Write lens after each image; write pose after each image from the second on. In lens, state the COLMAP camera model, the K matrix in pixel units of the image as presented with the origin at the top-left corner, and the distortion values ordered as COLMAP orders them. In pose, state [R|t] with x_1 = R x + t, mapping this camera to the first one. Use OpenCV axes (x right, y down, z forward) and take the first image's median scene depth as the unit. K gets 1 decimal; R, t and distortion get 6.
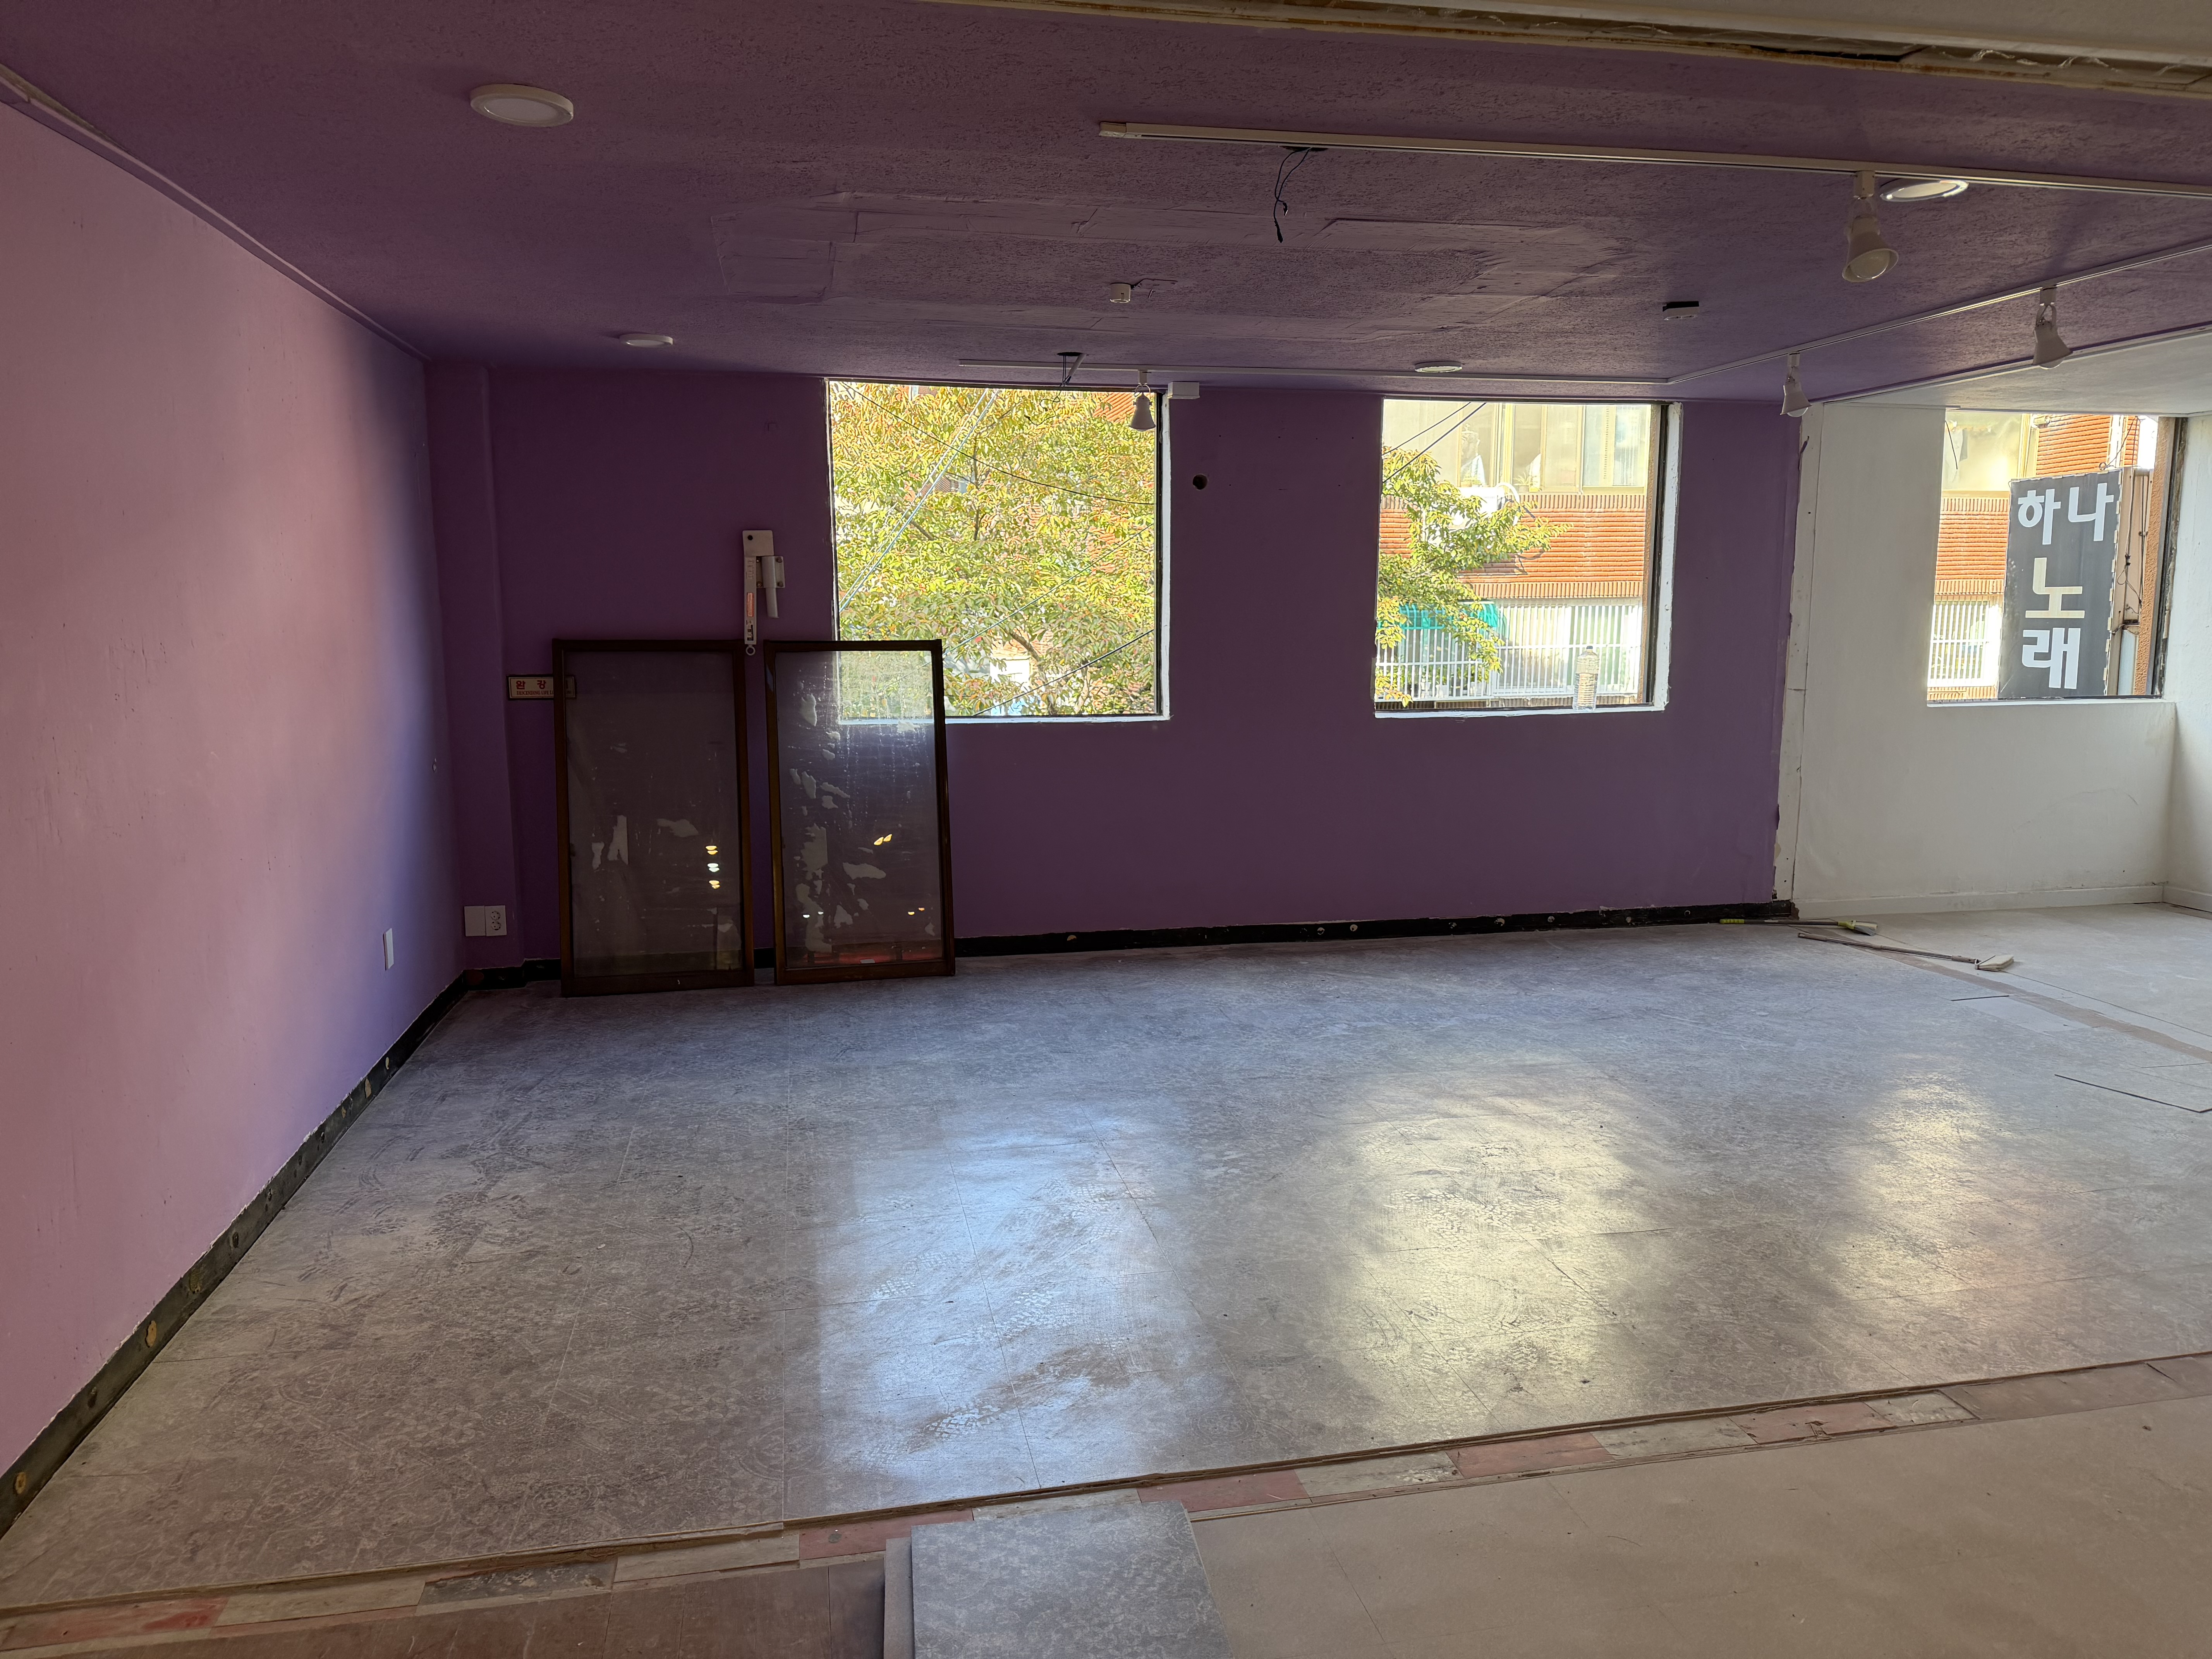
lens RADIAL K [[1550.6, 0, 1106.0], [0, 1550.6, 829.5], [0, 0, 1]] dist [0.035298, 0.001006]
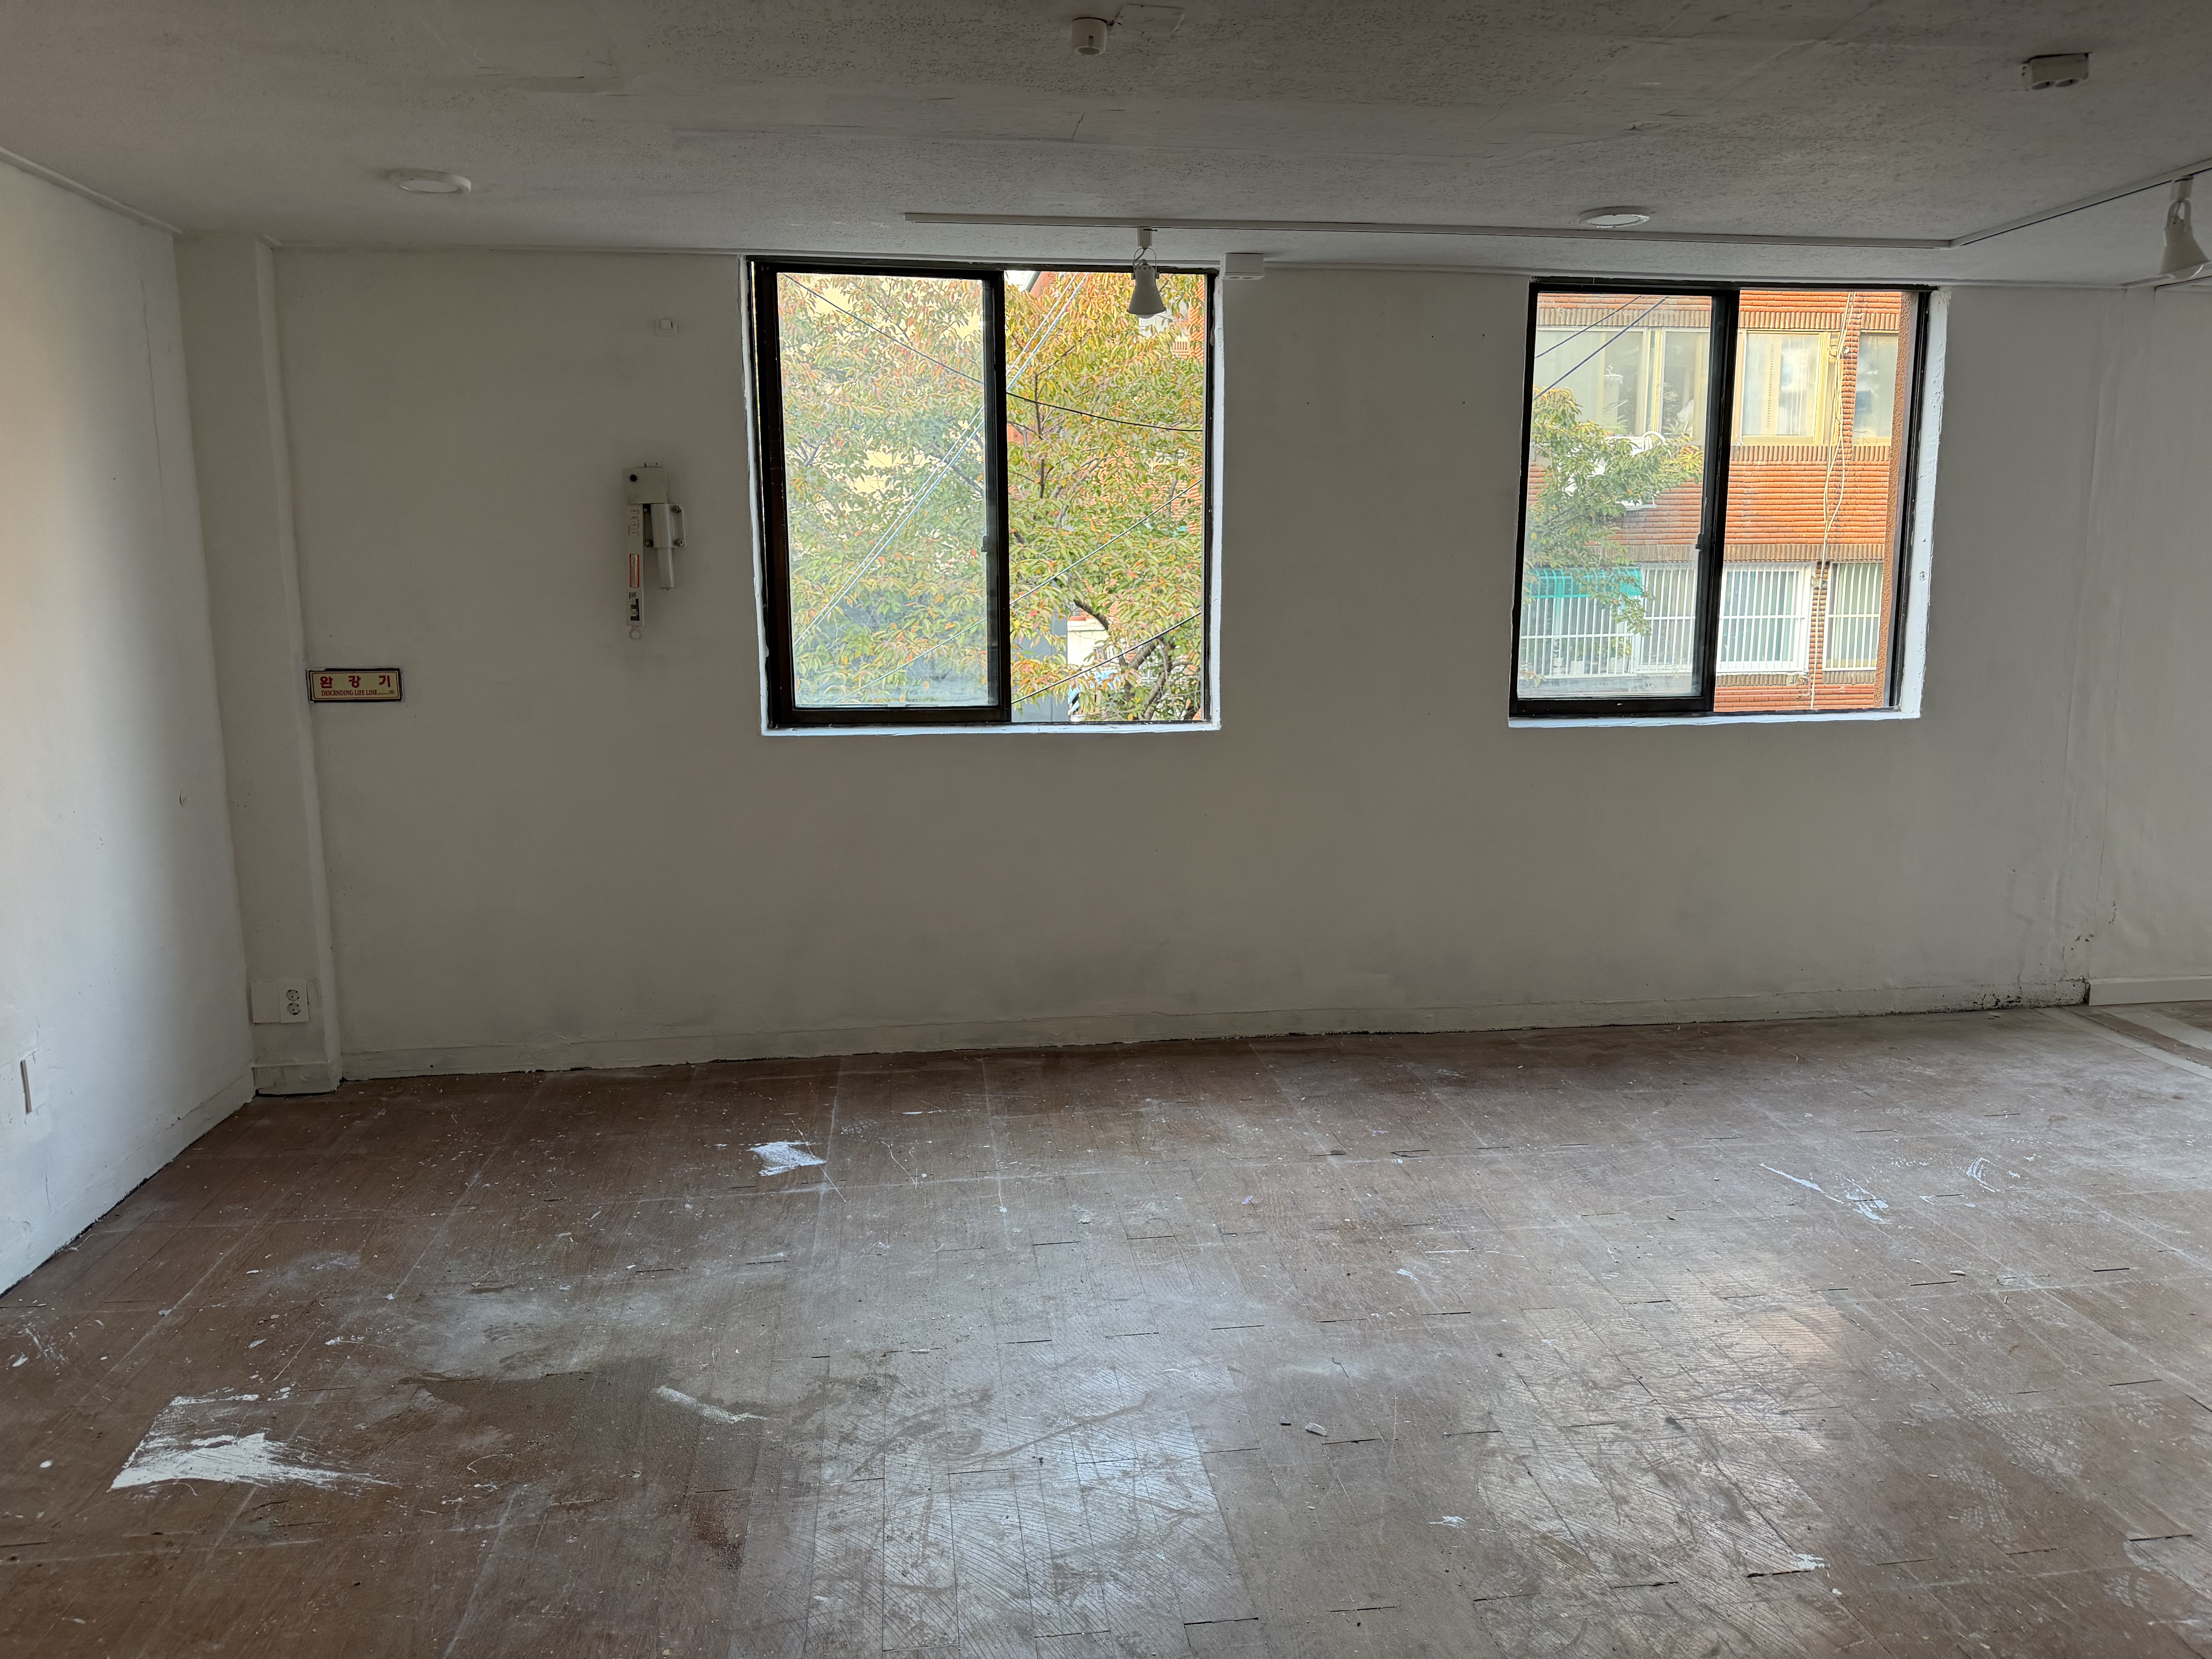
lens RADIAL K [[1526.1, 0, 1097.8], [0, 1526.1, 824.9], [0, 0, 1]] dist [0.003486, 0.001906]
pose [[0.996538, 0.011954, -0.082272, 0.037725], [-0.010194, 0.999711, 0.021785, -0.035943], [0.082509, -0.020870, 0.996372, 0.248894]]
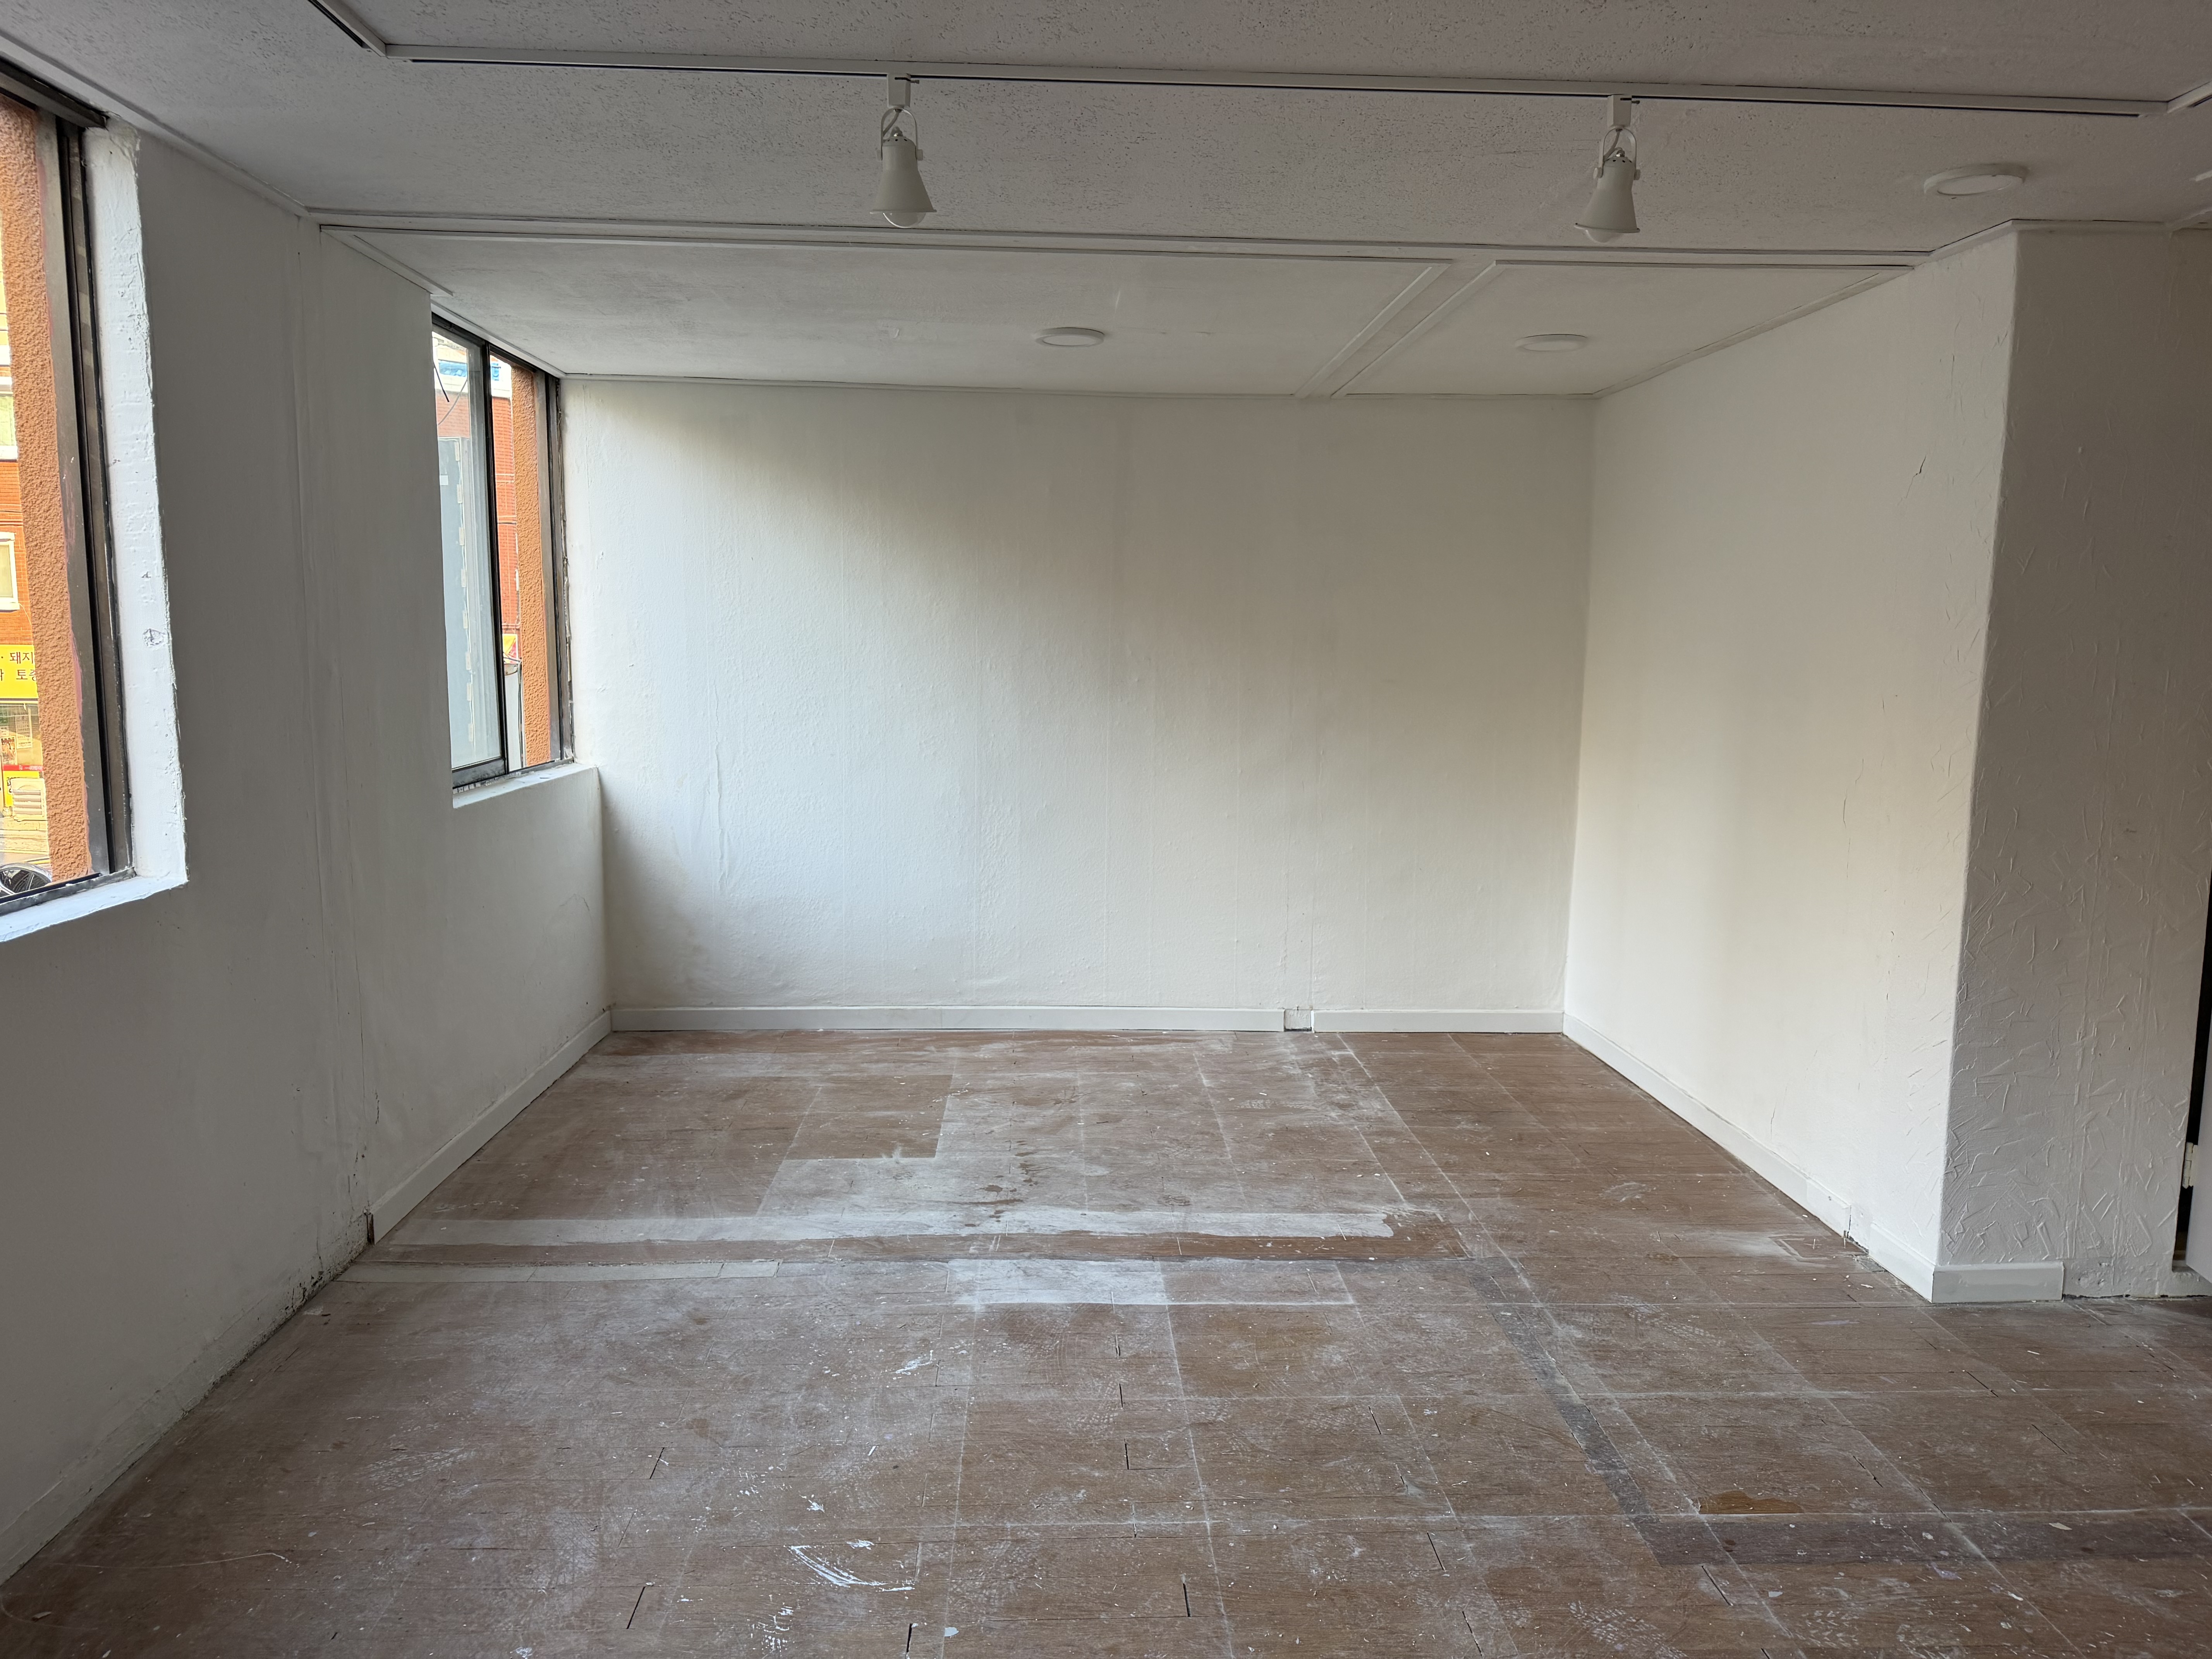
lens RADIAL K [[1549.5, 0, 1106.0], [0, 1549.5, 829.5], [0, 0, 1]] dist [-0.002069, -0.034387]
pose [[0.138469, -0.120239, 0.983041, -0.005816], [0.127796, 0.986473, 0.102658, -0.093288], [-0.982087, 0.111414, 0.151962, 0.645220]]
